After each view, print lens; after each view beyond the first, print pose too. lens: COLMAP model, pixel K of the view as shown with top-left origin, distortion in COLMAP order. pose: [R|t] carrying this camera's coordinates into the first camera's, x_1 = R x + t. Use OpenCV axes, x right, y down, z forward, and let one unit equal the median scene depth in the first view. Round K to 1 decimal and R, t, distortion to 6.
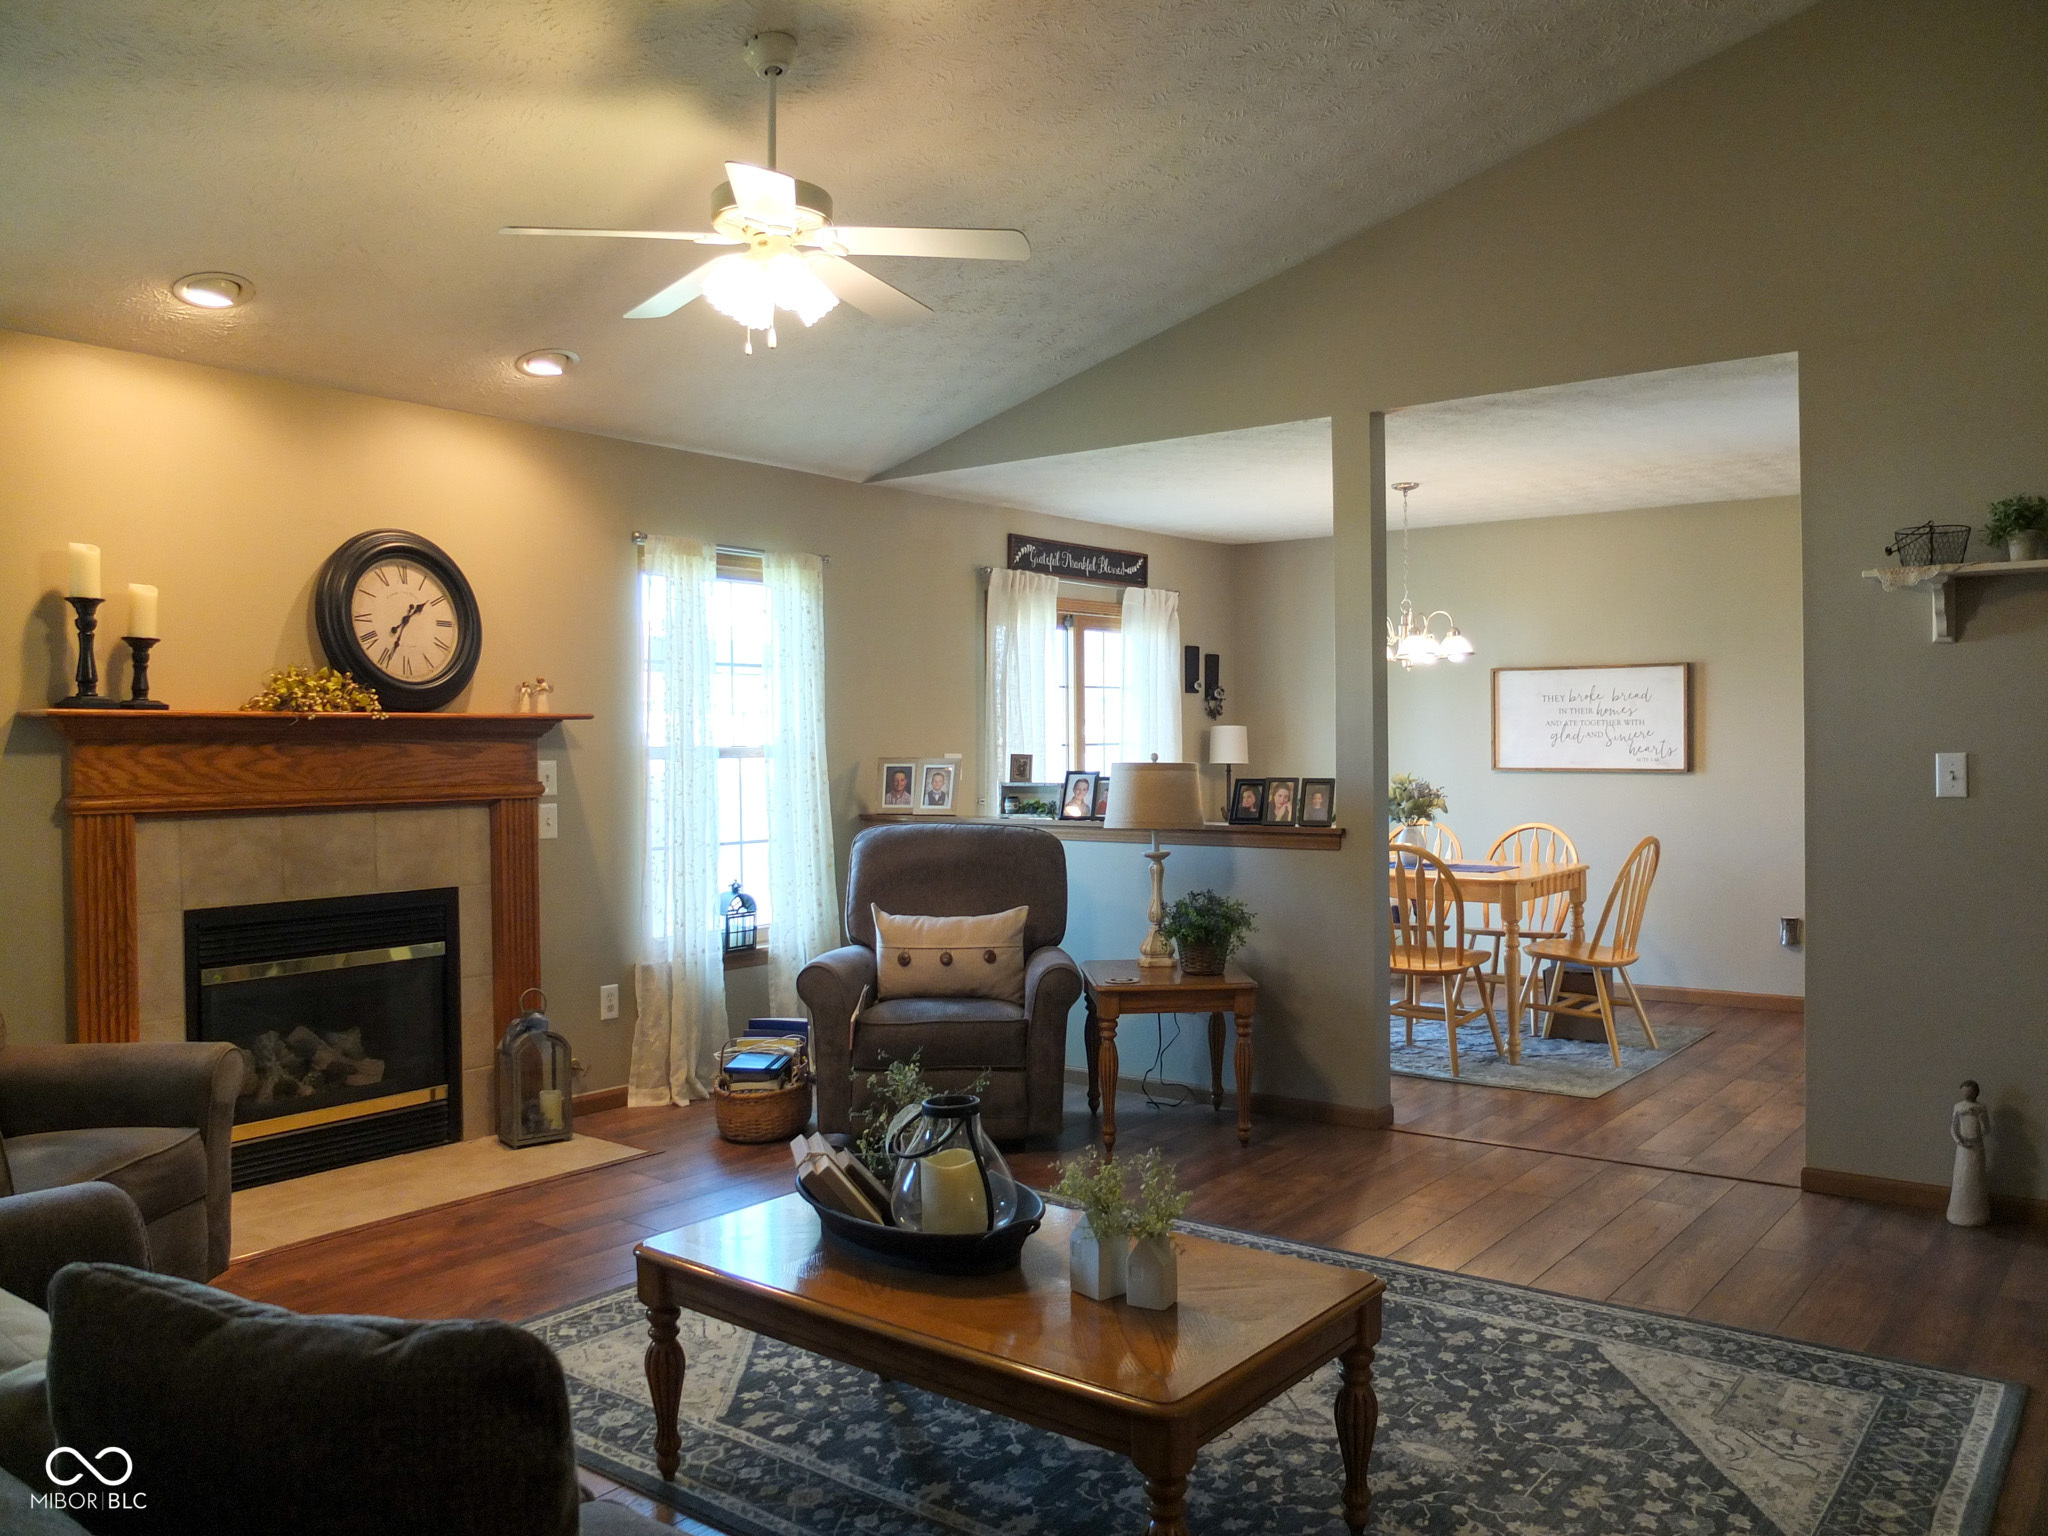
lens RADIAL K [[1603.9, 0, 1029.6], [0, 1603.9, 765.9], [0, 0, 1]] dist [-0.063751, 0.045770]
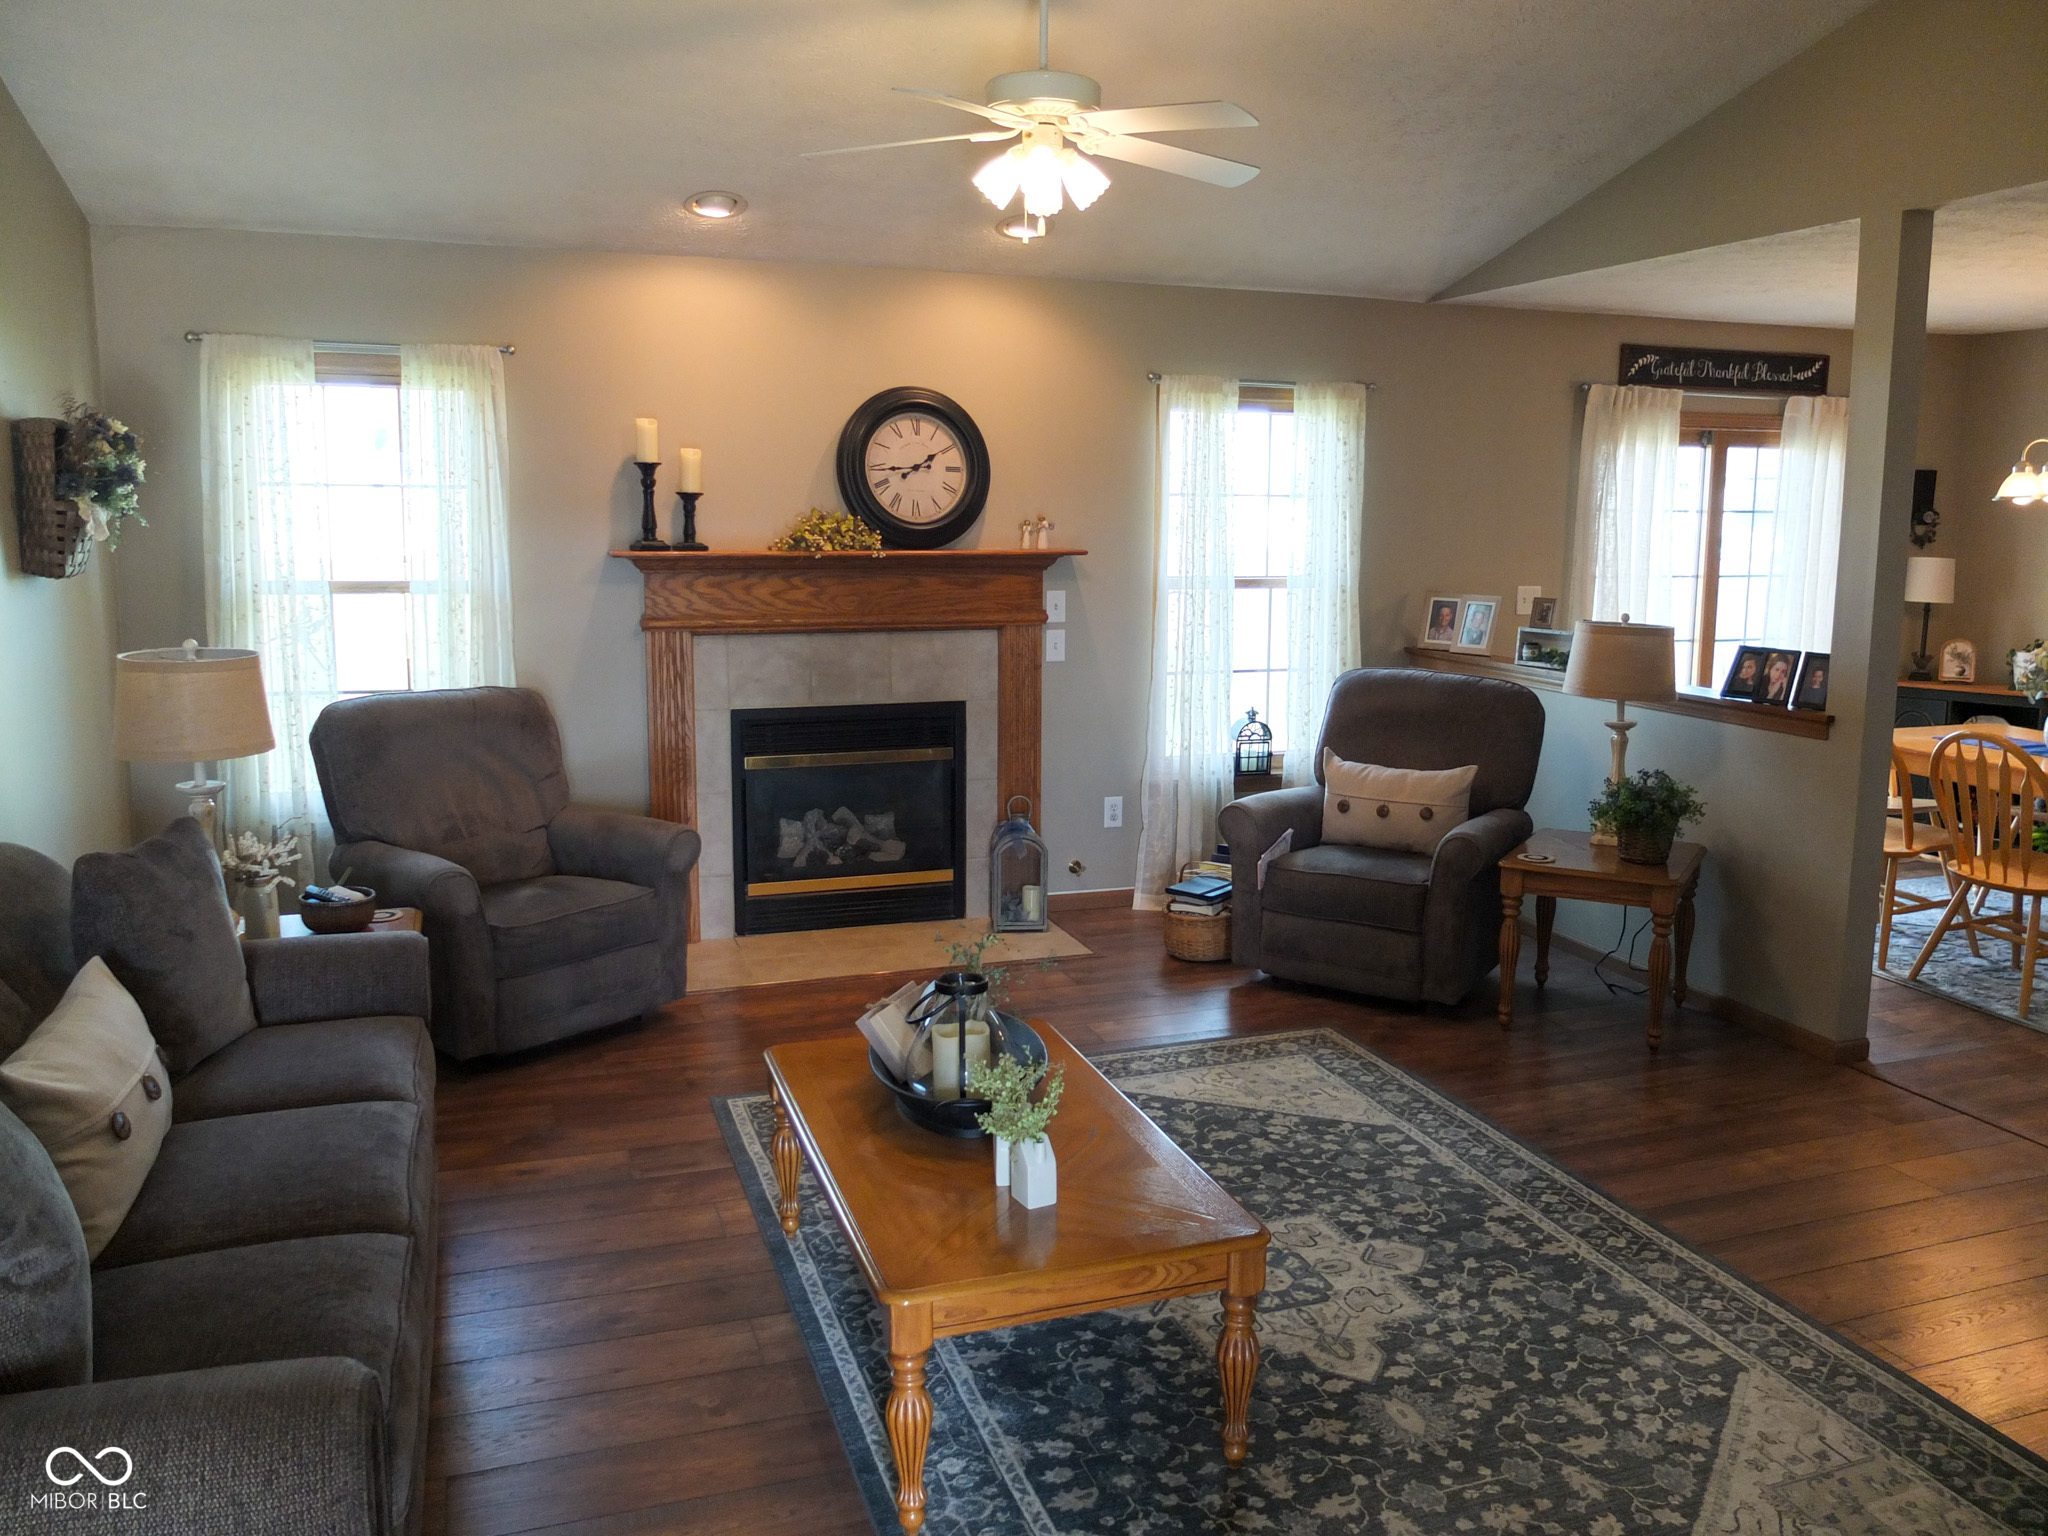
lens RADIAL K [[1591.0, 0, 1021.4], [0, 1591.0, 748.9], [0, 0, 1]] dist [-0.070835, 0.049188]
pose [[0.835304, 0.097302, -0.541109, 0.302286], [-0.021682, 0.989279, 0.144422, -0.057023], [0.549360, -0.108904, 0.828458, 0.072103]]
